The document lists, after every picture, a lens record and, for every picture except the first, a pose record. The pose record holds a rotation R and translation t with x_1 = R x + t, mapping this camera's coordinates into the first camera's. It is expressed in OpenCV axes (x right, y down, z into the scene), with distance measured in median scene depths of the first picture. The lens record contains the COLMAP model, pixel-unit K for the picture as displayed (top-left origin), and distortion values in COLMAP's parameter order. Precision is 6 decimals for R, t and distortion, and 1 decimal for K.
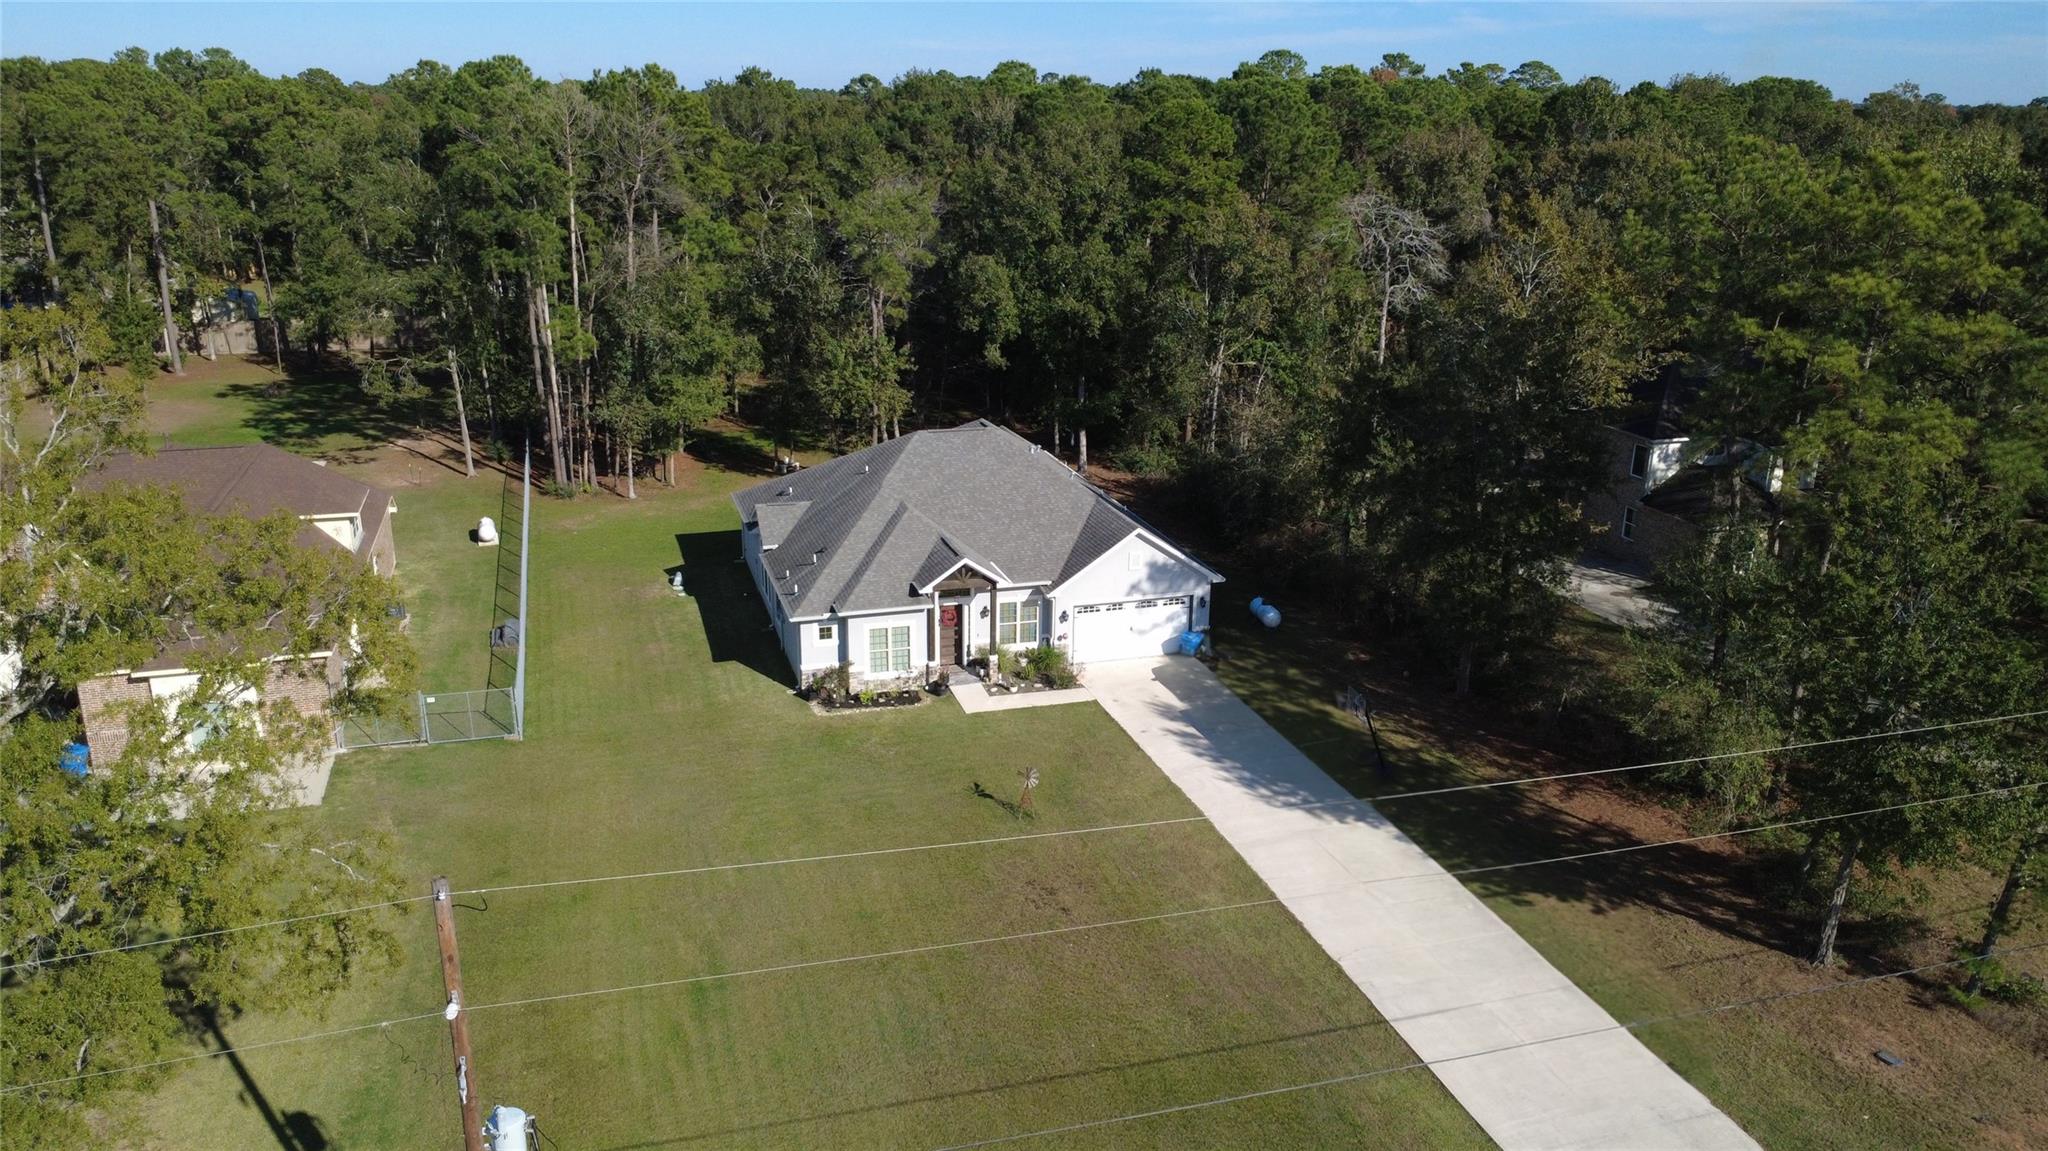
lens RADIAL K [[1501.3, 0, 1024.0], [0, 1501.3, 575.5], [0, 0, 1]] dist [-0.002663, -0.006836]
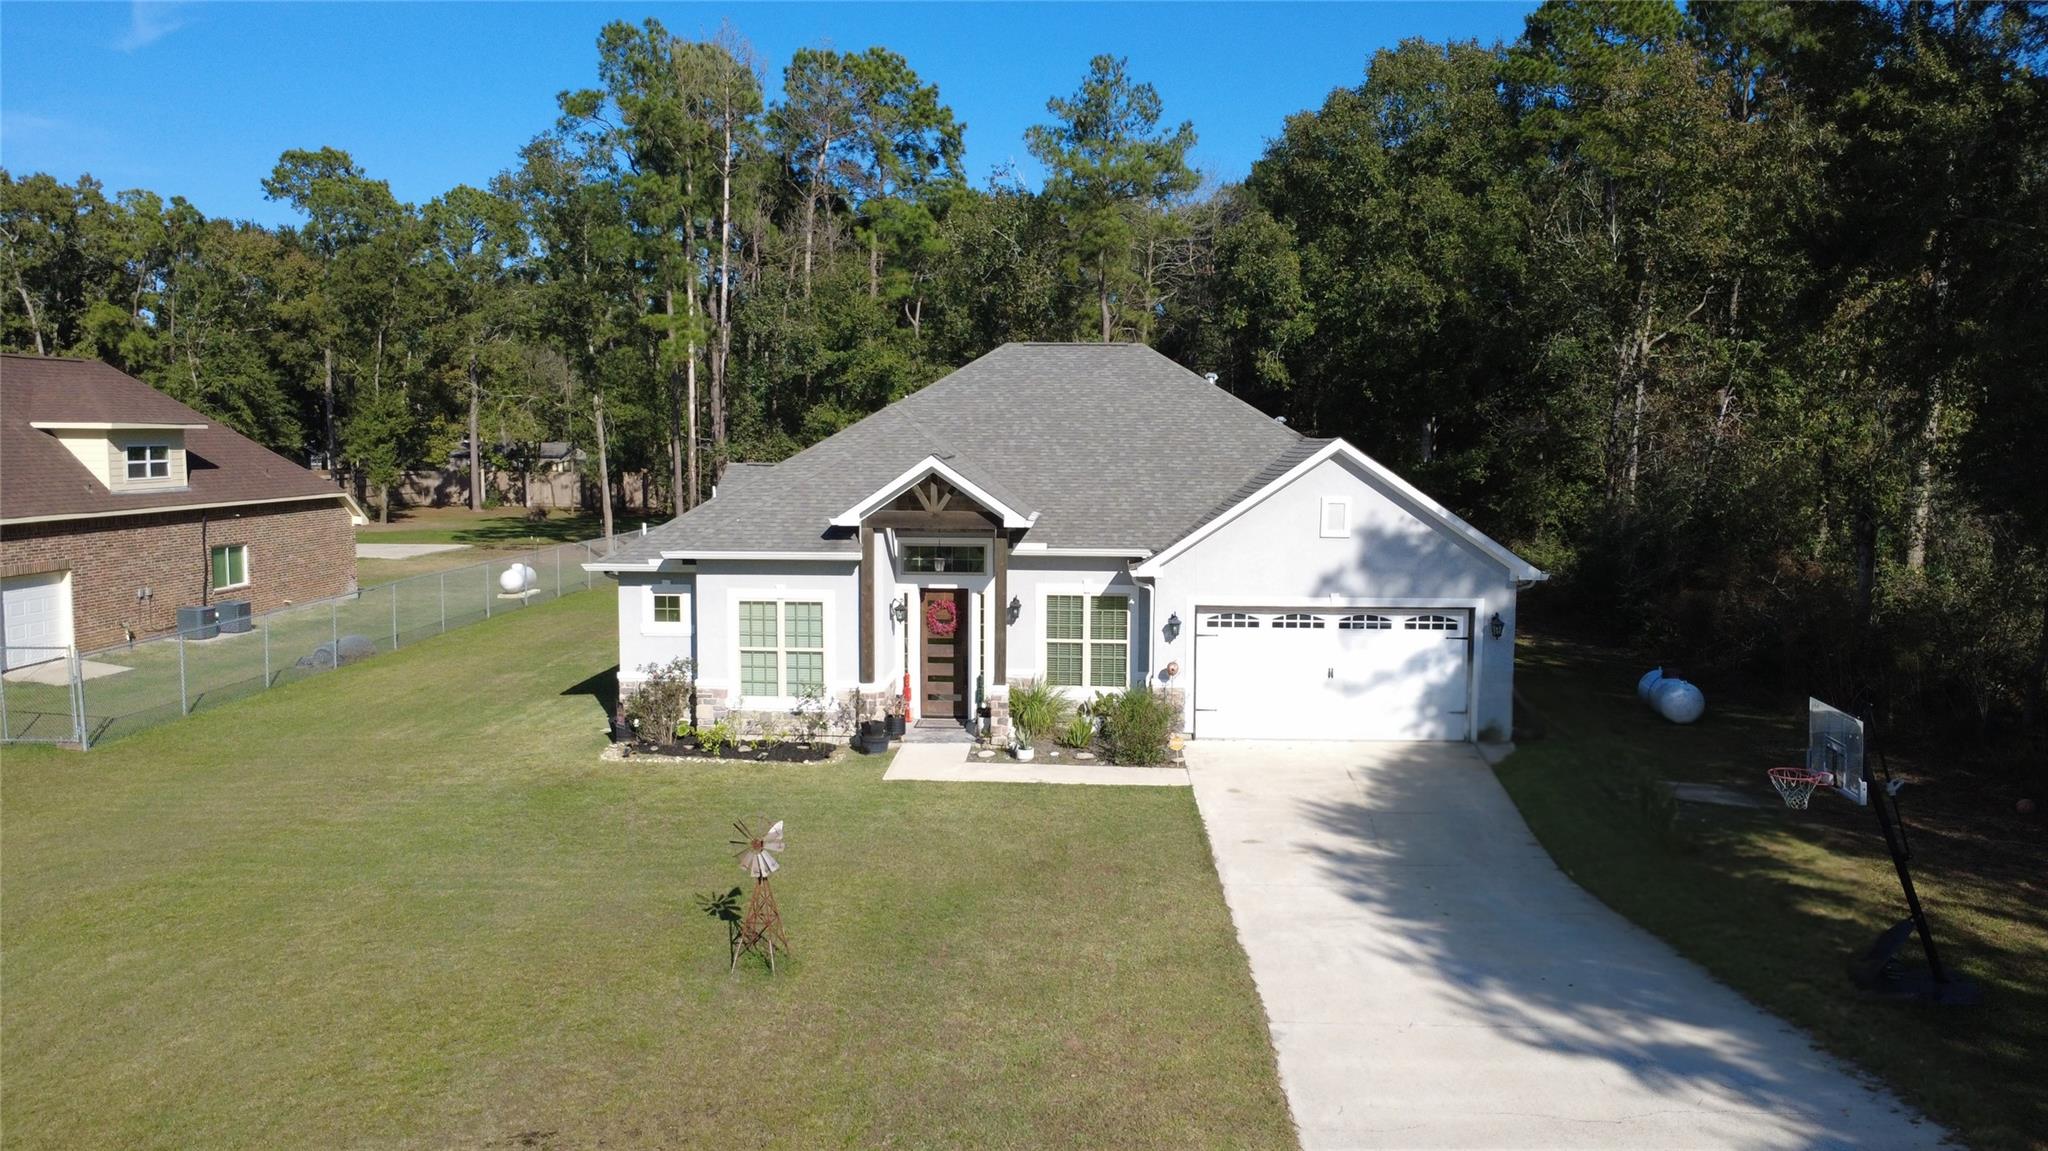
lens RADIAL K [[1501.3, 0, 1024.0], [0, 1501.3, 575.5], [0, 0, 1]] dist [-0.002663, -0.006836]
pose [[0.940112, 0.027683, -0.339739, 0.142845], [-0.100150, 0.975139, -0.197672, 0.109897], [0.325820, 0.219859, 0.919512, 0.553890]]
